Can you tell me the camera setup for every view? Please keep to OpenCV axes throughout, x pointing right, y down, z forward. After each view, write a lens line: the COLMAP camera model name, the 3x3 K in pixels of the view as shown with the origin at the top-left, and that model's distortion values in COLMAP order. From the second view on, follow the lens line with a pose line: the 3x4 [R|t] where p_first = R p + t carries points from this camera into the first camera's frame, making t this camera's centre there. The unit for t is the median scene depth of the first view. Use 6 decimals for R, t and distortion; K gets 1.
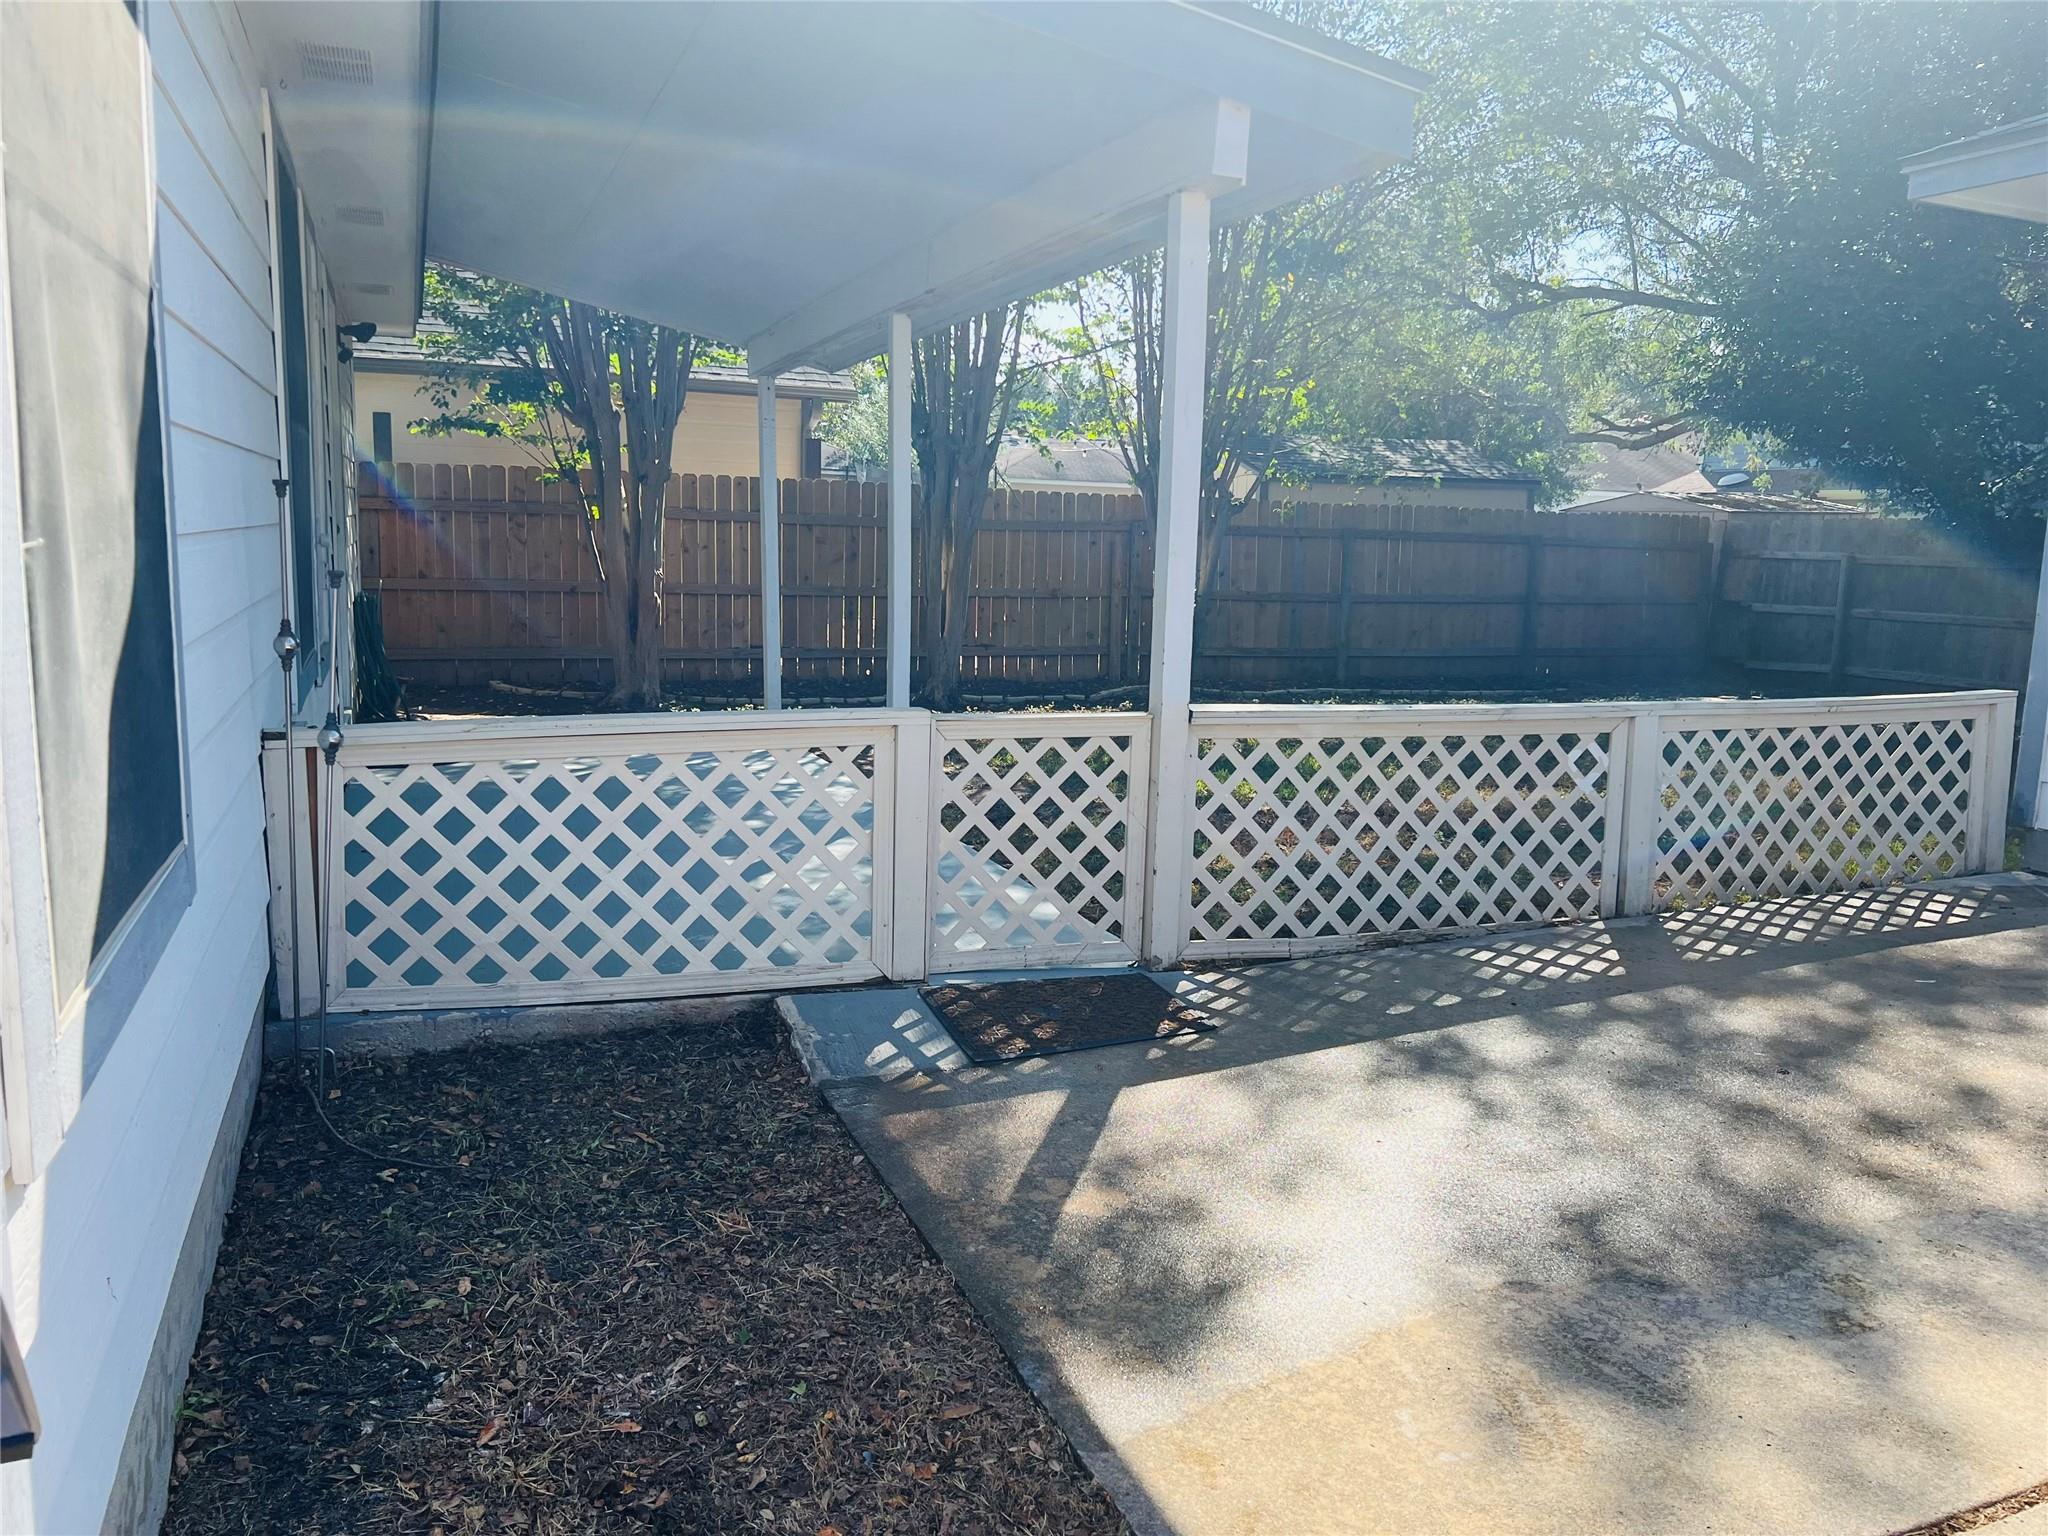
lens RADIAL K [[1536.9, 0, 1025.8], [0, 1536.9, 768.6], [0, 0, 1]] dist [0.039477, -0.041783]
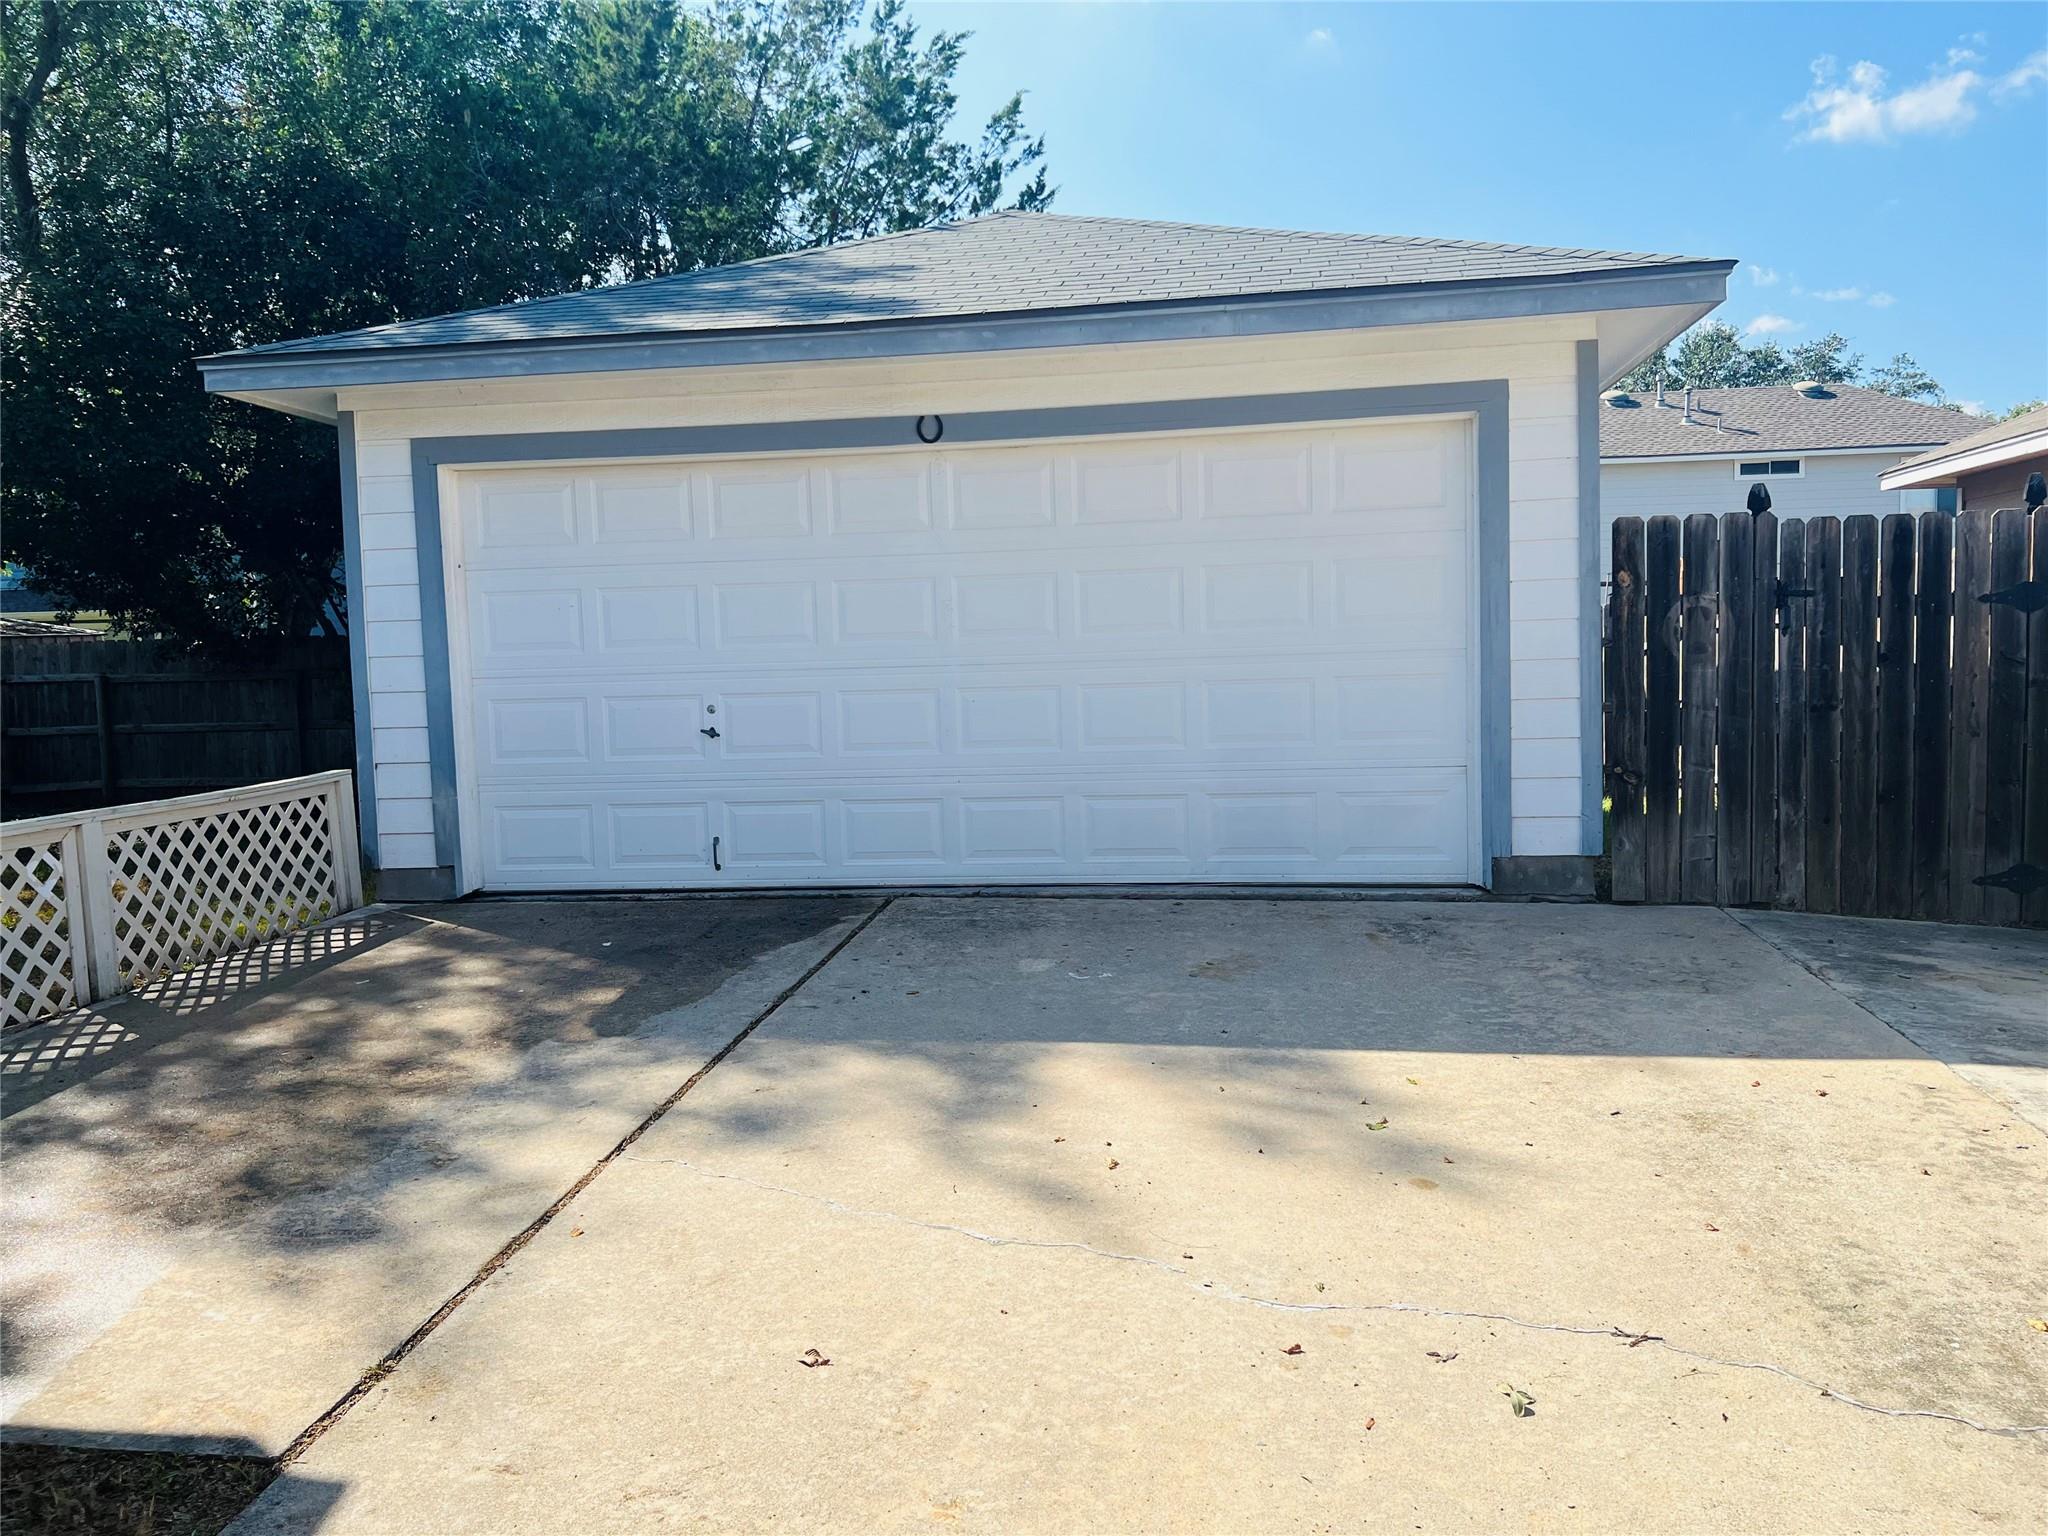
lens RADIAL K [[1536.9, 0, 1026.0], [0, 1536.9, 765.2], [0, 0, 1]] dist [0.039477, -0.041783]
pose [[0.486531, -0.106889, 0.867100, -0.243689], [0.172461, 0.984709, 0.024619, 0.014734], [-0.856472, 0.137563, 0.497525, -0.162873]]
